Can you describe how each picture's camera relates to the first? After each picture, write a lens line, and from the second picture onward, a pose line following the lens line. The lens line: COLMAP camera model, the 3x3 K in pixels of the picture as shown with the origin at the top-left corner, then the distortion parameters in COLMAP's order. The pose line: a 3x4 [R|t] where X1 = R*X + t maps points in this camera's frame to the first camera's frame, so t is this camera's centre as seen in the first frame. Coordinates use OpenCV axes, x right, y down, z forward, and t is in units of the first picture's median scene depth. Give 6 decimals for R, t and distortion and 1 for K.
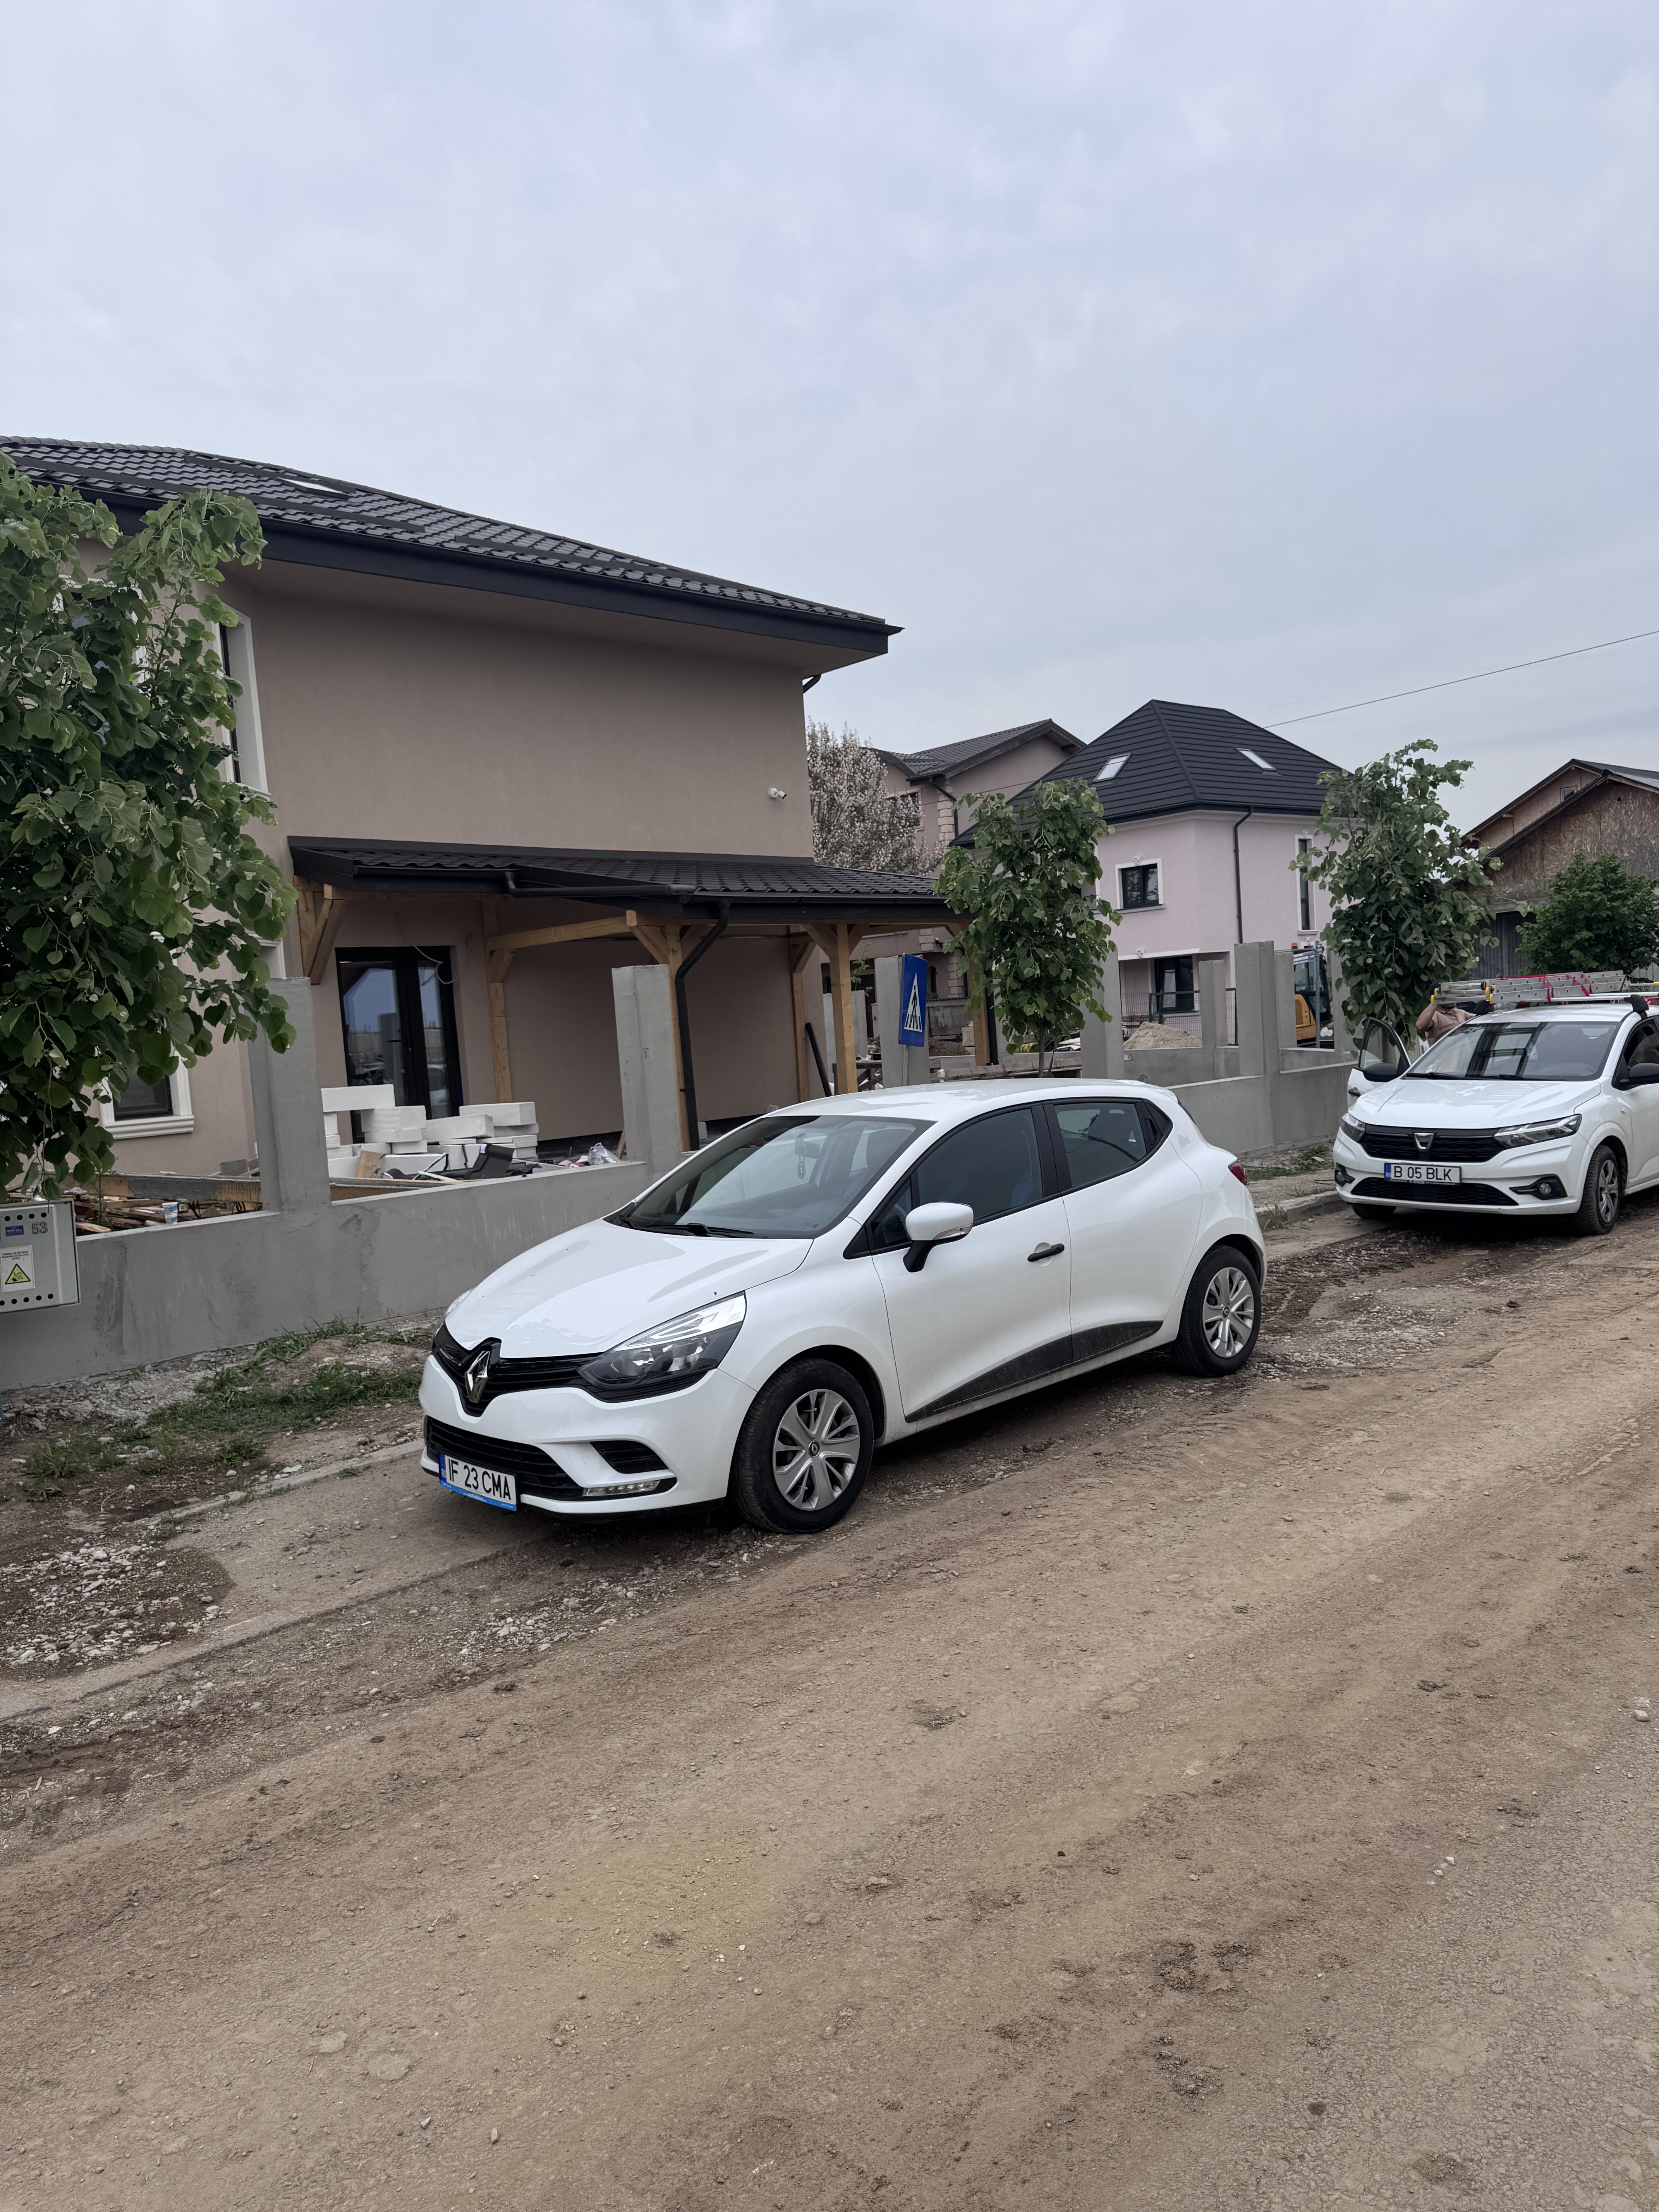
lens RADIAL K [[1531.3, 0, 839.3], [0, 1531.3, 1128.3], [0, 0, 1]] dist [0.087121, -0.022377]
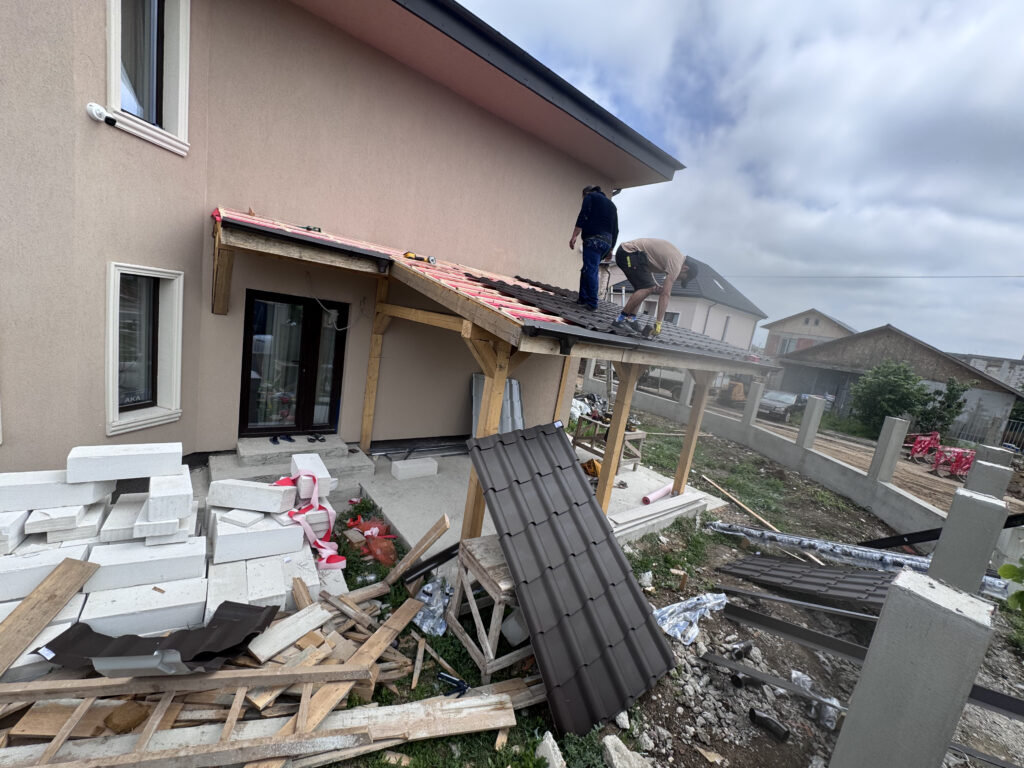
lens RADIAL K [[407.7, 0, 508.7], [0, 407.7, 381.4], [0, 0, 1]] dist [-0.001709, -0.000161]
pose [[0.970857, 0.235801, -0.042842, -0.215007], [-0.231719, 0.969202, 0.083388, -0.307605], [0.061186, -0.071030, 0.995596, 1.724227]]
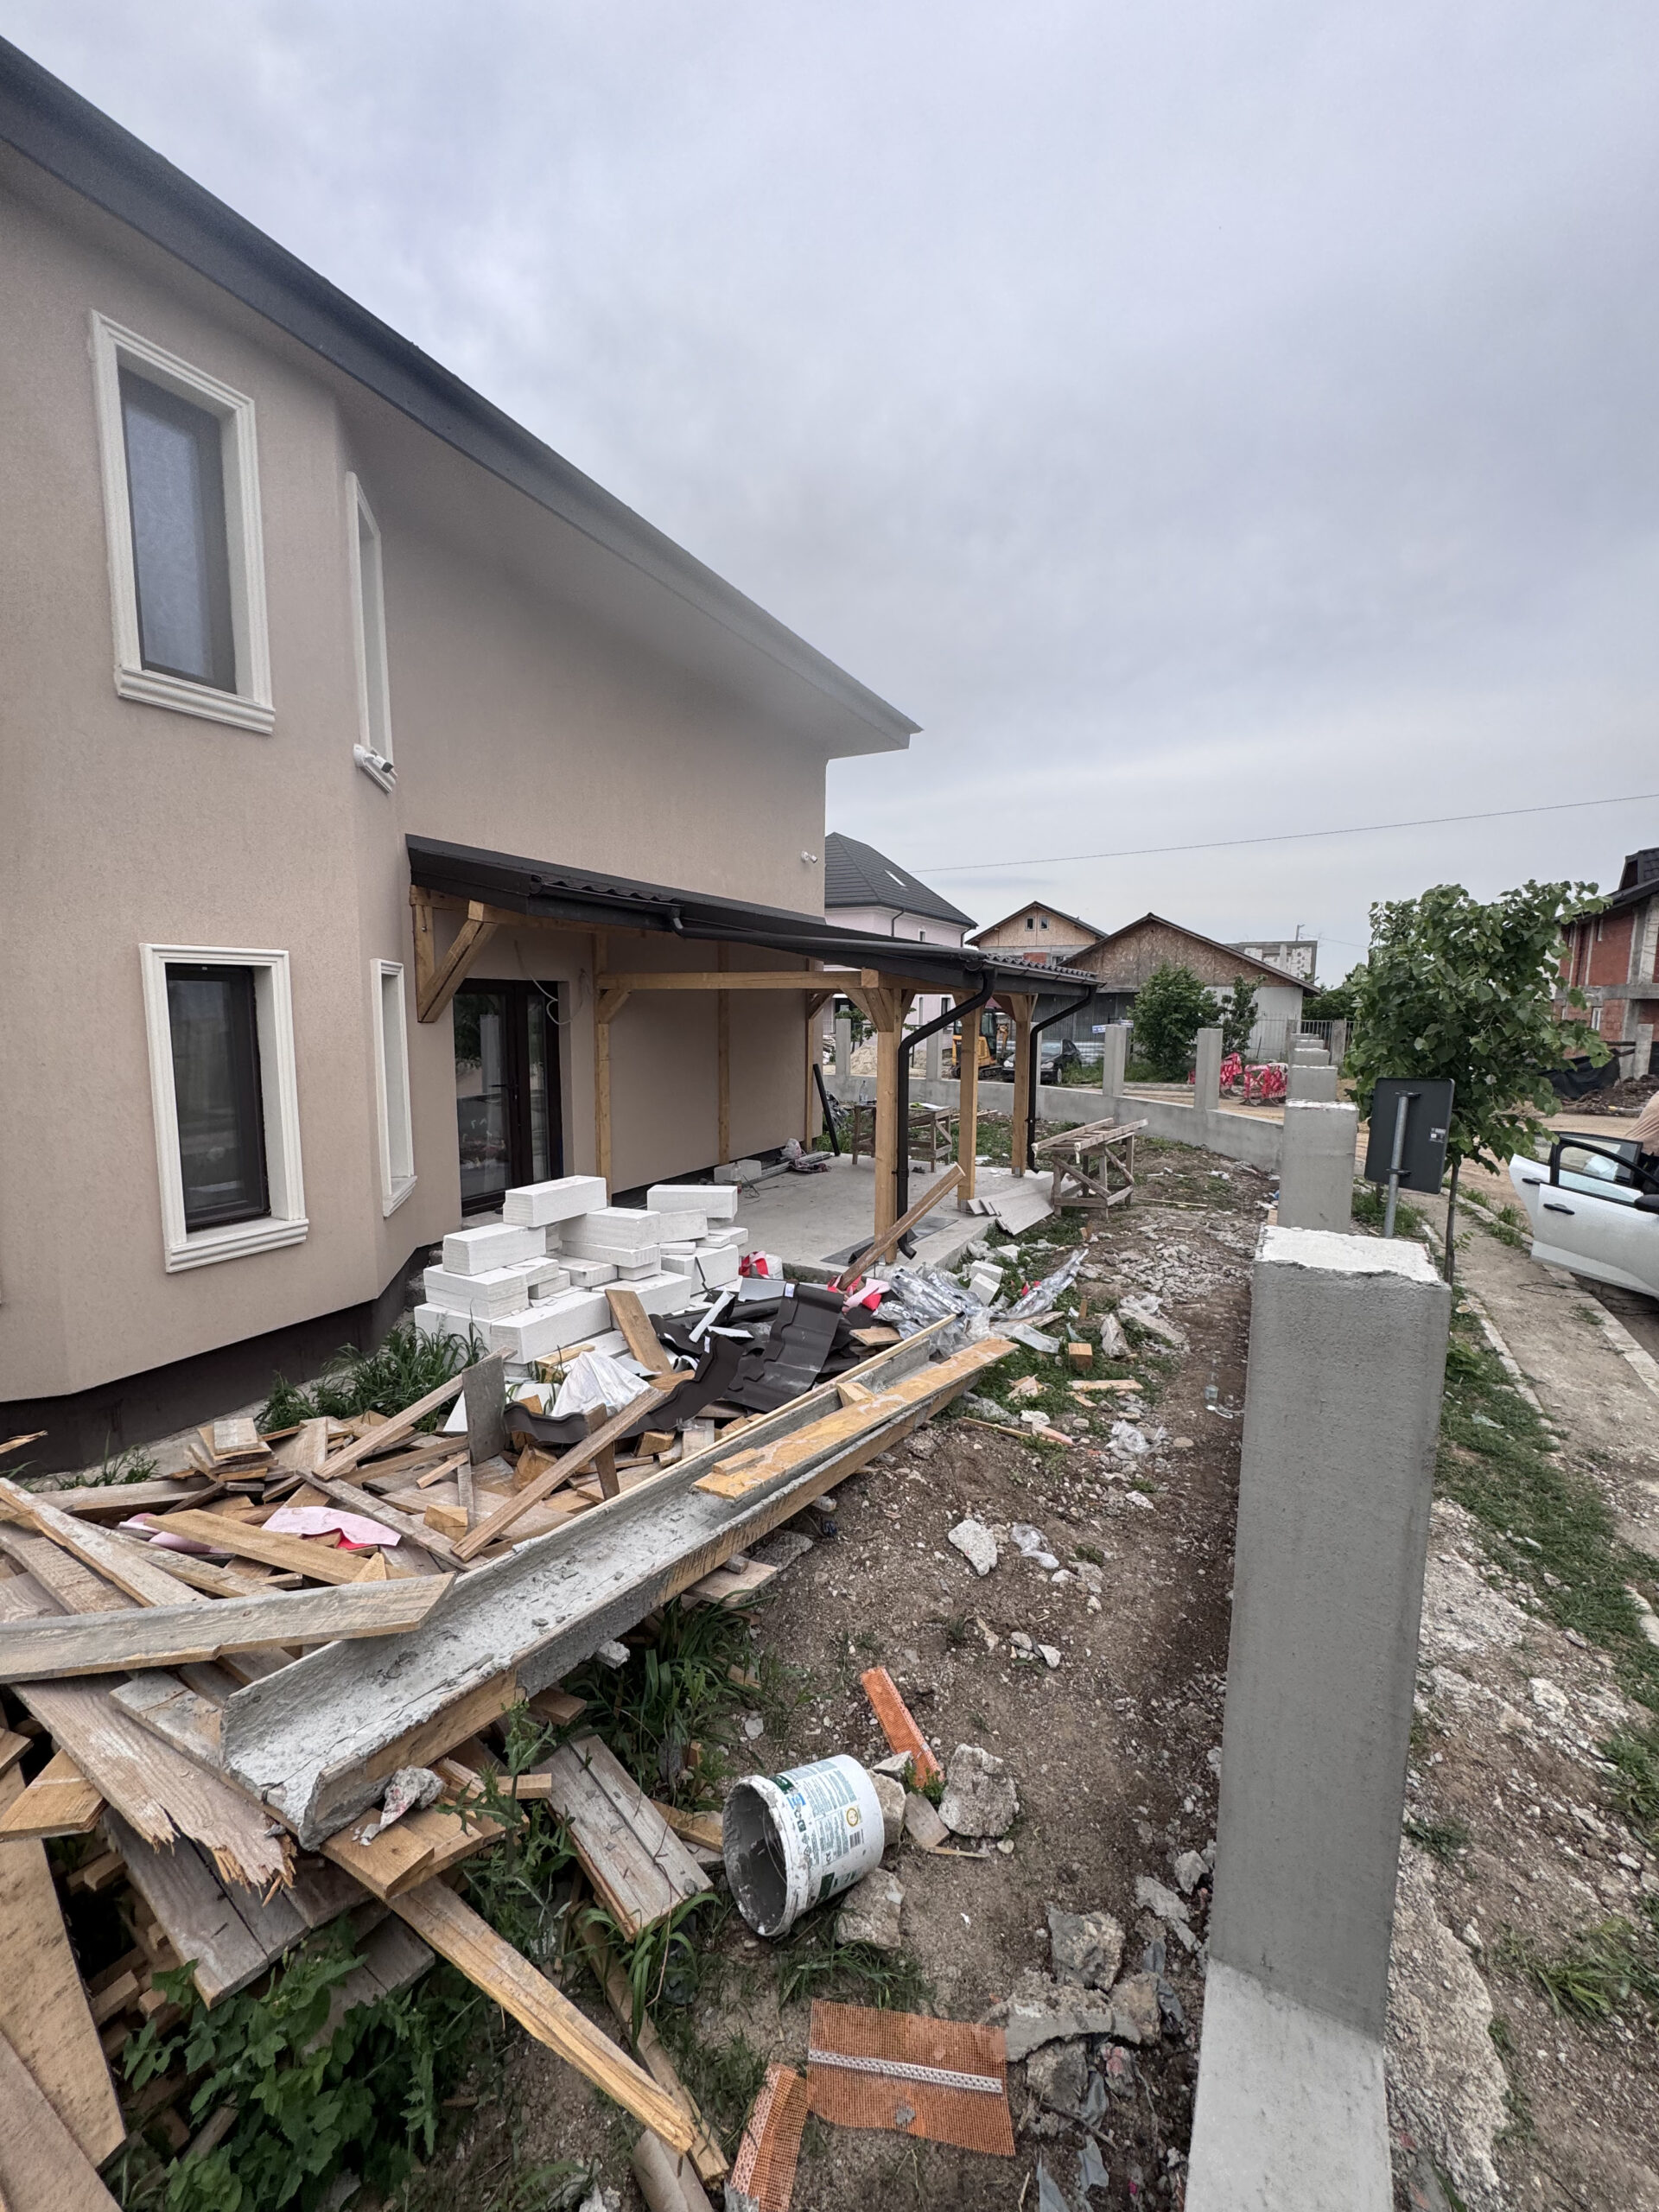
lens RADIAL K [[880.6, 0, 823.0], [0, 880.6, 1100.5], [0, 0, 1]] dist [-0.001709, -0.000161]
pose [[0.940672, 0.037572, 0.337231, -0.755851], [-0.046734, 0.998725, 0.019091, -0.178561], [-0.336084, -0.033718, 0.941228, 1.262534]]
